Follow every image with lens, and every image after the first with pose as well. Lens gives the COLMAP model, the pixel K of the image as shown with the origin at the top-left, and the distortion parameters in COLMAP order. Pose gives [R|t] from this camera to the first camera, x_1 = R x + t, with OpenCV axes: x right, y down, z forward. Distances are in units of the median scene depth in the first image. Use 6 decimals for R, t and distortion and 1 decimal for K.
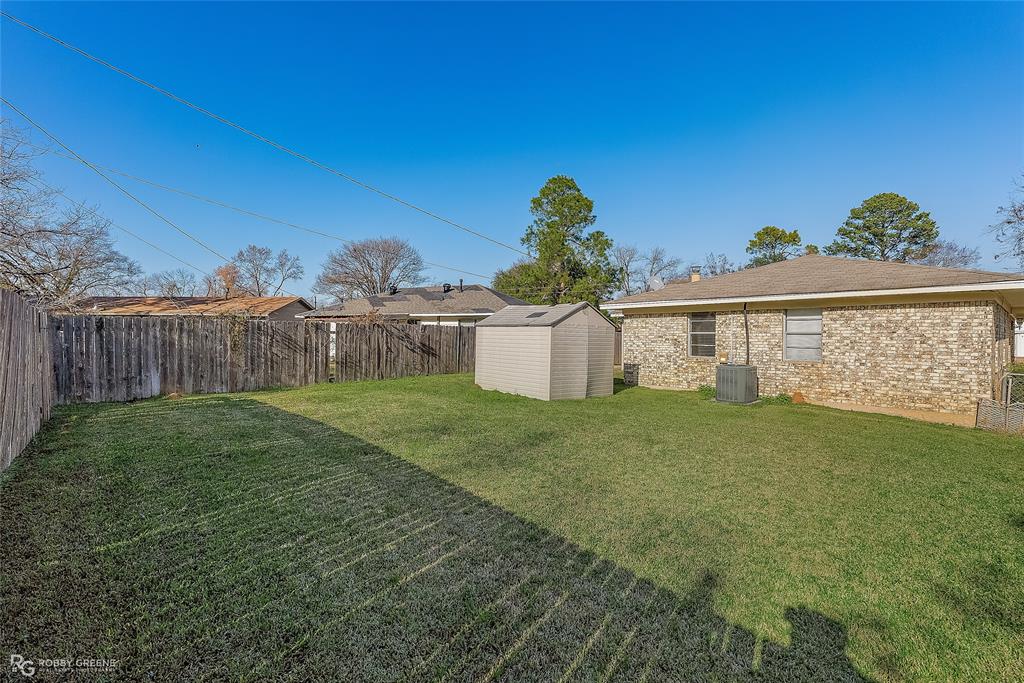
lens RADIAL K [[469.2, 0, 513.6], [0, 469.2, 335.2], [0, 0, 1]] dist [-0.004437, 0.001816]
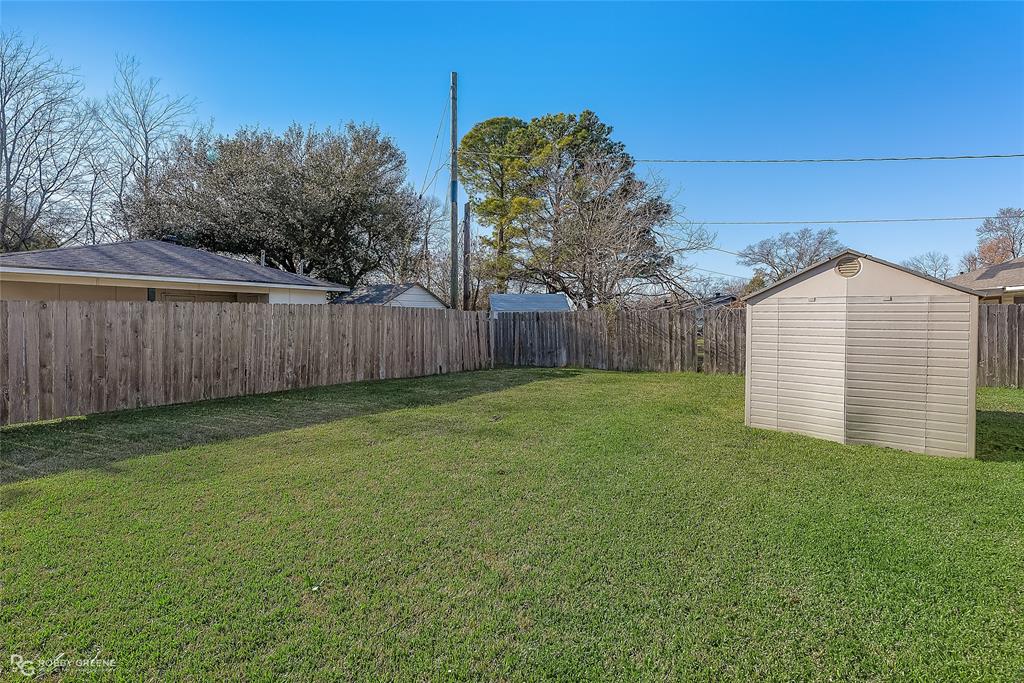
lens RADIAL K [[469.2, 0, 513.6], [0, 469.2, 335.2], [0, 0, 1]] dist [-0.004437, 0.001816]
pose [[0.156446, 0.016481, -0.987549, 0.563167], [0.004007, 0.999842, 0.017321, 0.009161], [0.987678, -0.006667, 0.156355, 0.551197]]
